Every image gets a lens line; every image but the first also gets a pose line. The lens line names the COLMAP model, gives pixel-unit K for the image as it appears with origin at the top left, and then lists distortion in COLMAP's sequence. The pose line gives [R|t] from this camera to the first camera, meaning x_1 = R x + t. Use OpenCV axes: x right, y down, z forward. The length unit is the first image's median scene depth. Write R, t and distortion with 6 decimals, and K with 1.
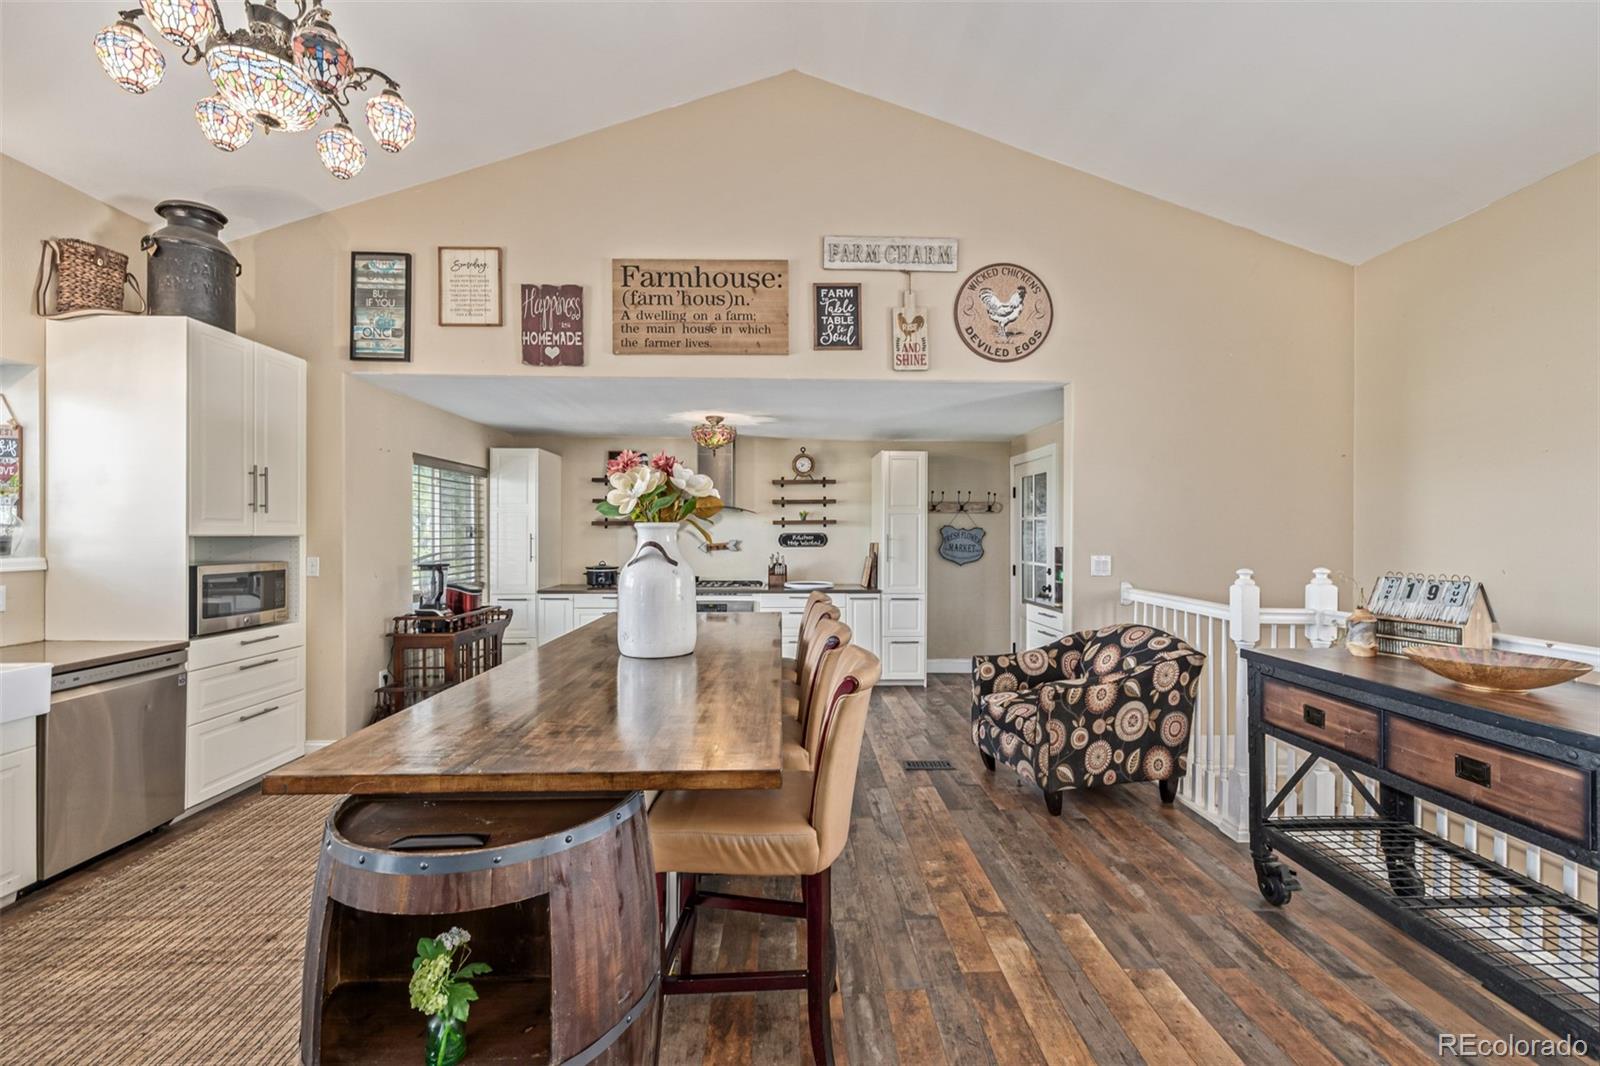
lens RADIAL K [[672.9, 0, 806.0], [0, 672.9, 535.3], [0, 0, 1]] dist [0.000186, 0.000244]
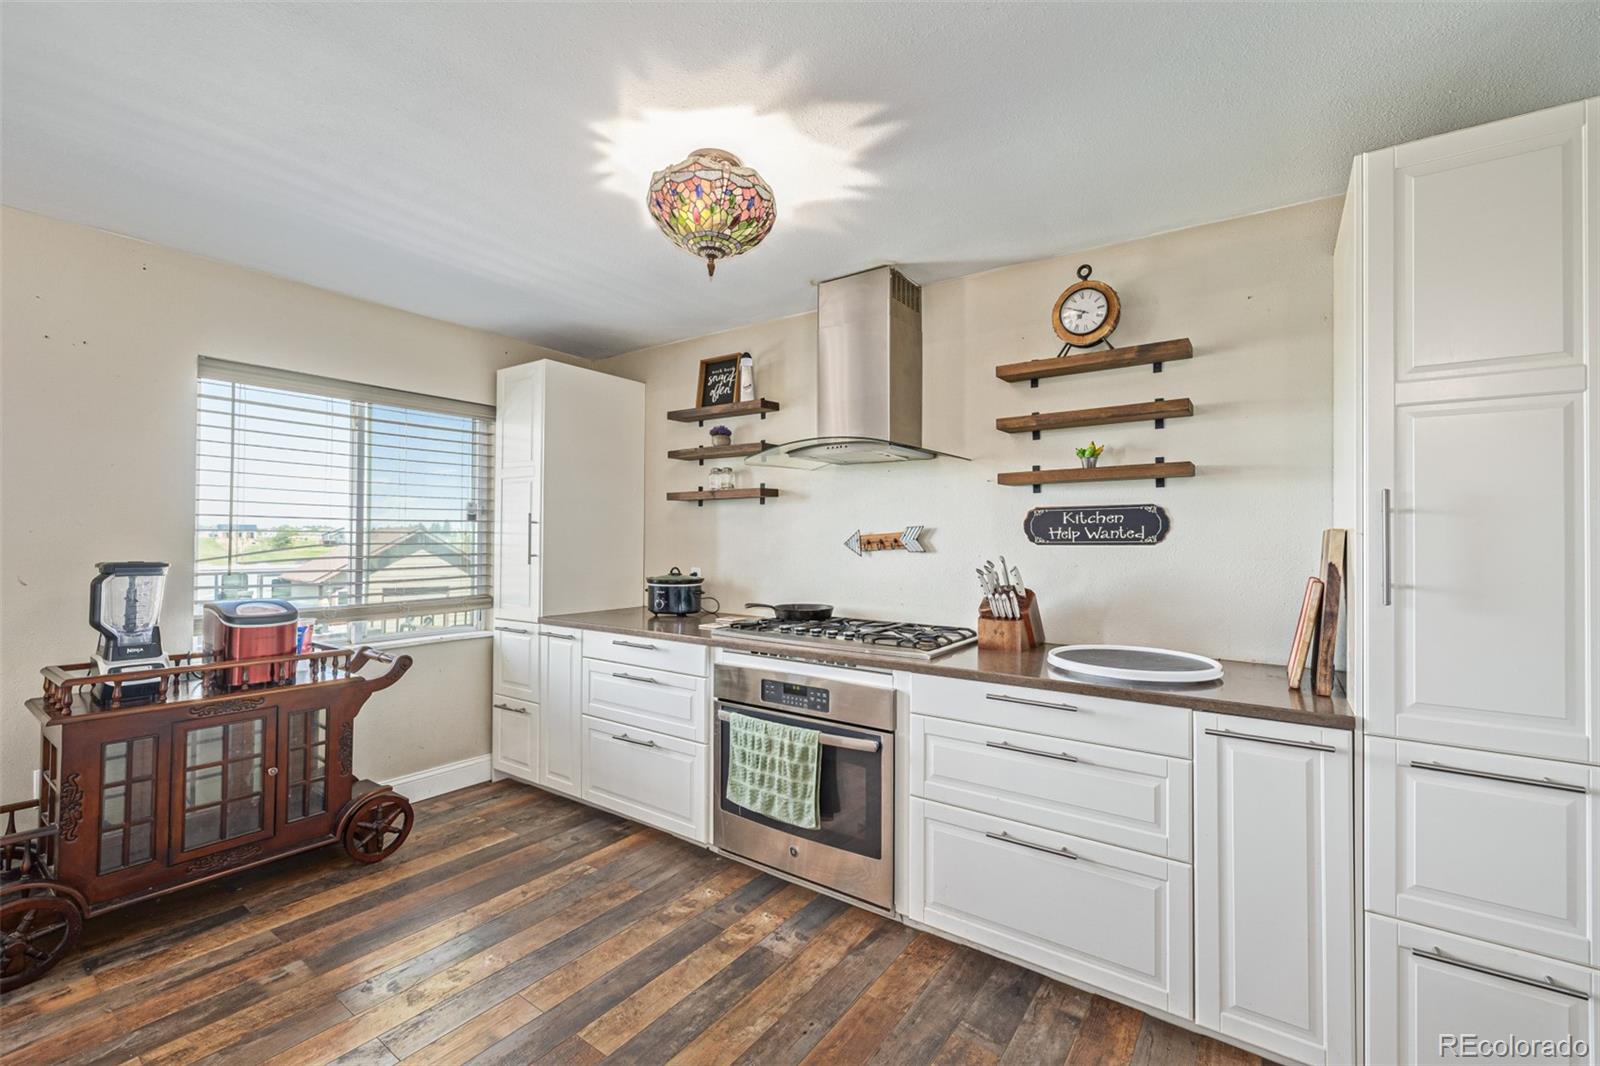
lens RADIAL K [[661.3, 0, 813.6], [0, 661.3, 530.4], [0, 0, 1]] dist [-0.000650, 0.000041]
pose [[0.795481, -0.003939, -0.605966, 0.148792], [-0.004878, 0.999905, -0.012905, 0.024708], [0.605959, 0.013221, 0.795386, 1.017748]]
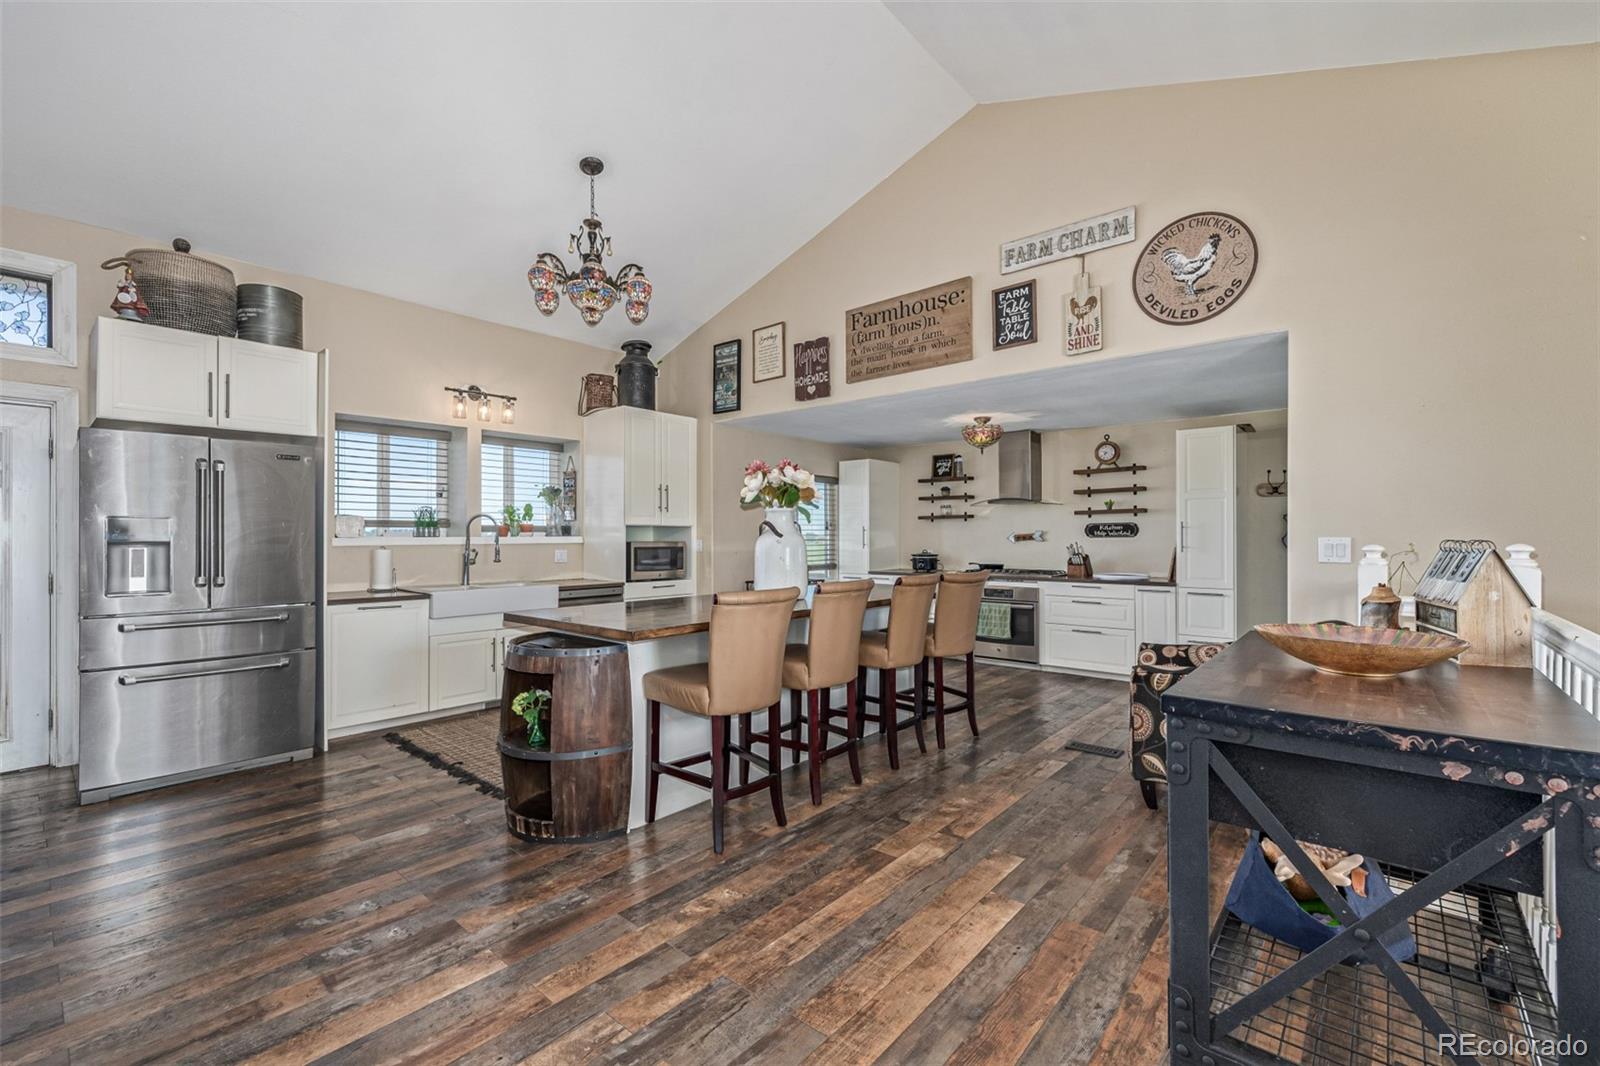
lens RADIAL K [[672.9, 0, 806.0], [0, 672.9, 535.3], [0, 0, 1]] dist [0.000186, 0.000244]
pose [[0.740096, -0.005596, -0.672478, 0.522410], [0.002139, 0.999980, -0.005967, 0.031434], [0.672498, 0.002978, 0.740093, -0.017922]]
